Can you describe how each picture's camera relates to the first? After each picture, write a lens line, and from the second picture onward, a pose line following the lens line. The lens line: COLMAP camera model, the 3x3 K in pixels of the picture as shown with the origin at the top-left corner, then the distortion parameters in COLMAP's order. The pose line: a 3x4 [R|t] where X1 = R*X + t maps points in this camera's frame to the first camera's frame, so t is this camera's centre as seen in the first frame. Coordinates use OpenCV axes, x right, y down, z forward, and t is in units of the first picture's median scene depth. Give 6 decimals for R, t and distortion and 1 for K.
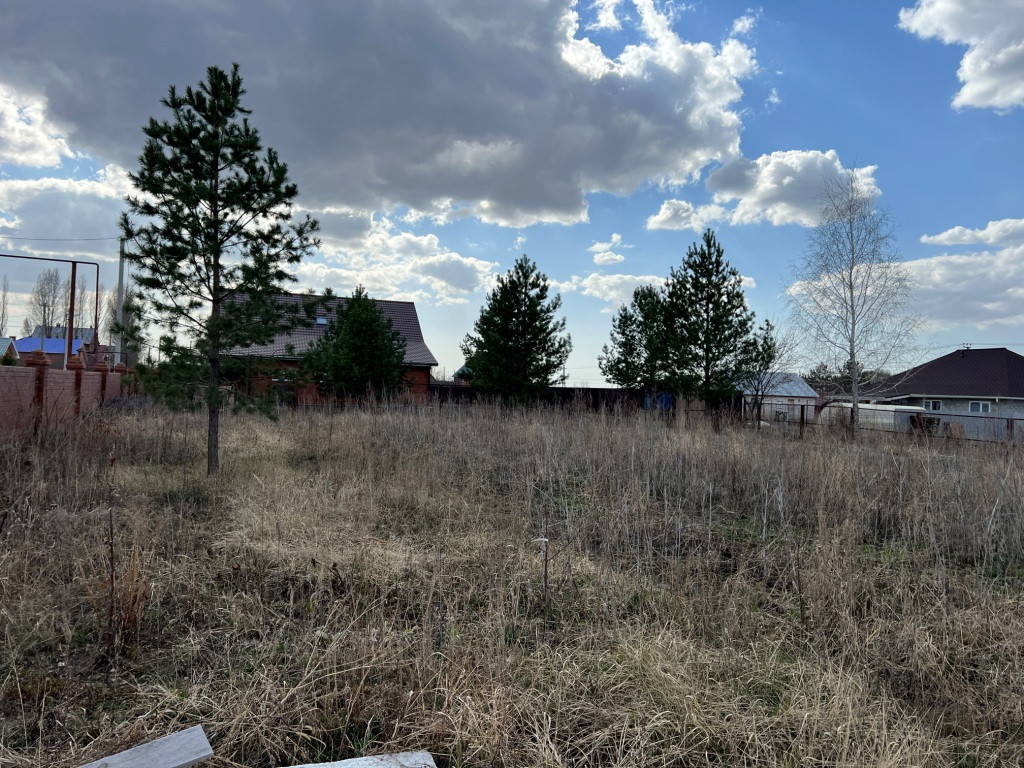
lens RADIAL K [[774.2, 0, 511.1], [0, 774.2, 381.2], [0, 0, 1]] dist [0.002428, -0.011073]
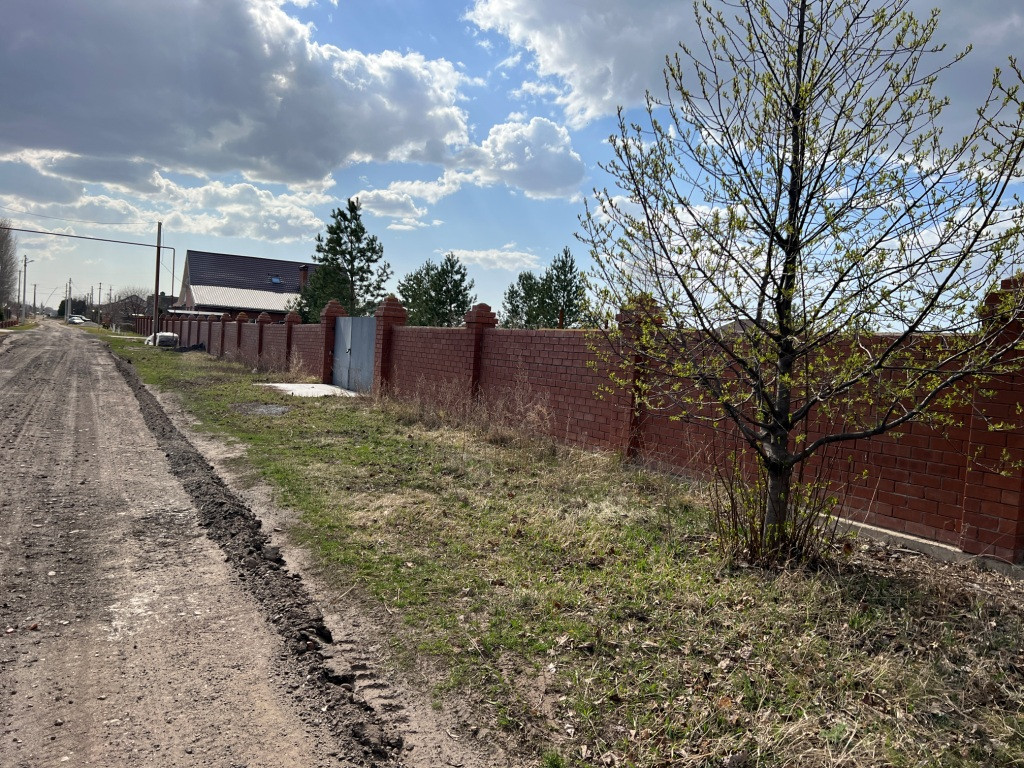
lens RADIAL K [[774.2, 0, 511.6], [0, 774.2, 384.3], [0, 0, 1]] dist [0.002428, -0.011073]
pose [[0.985605, 0.023481, 0.167429, -0.118915], [-0.036864, 0.996328, 0.077281, -0.023799], [-0.164999, -0.082341, 0.982851, -0.572144]]
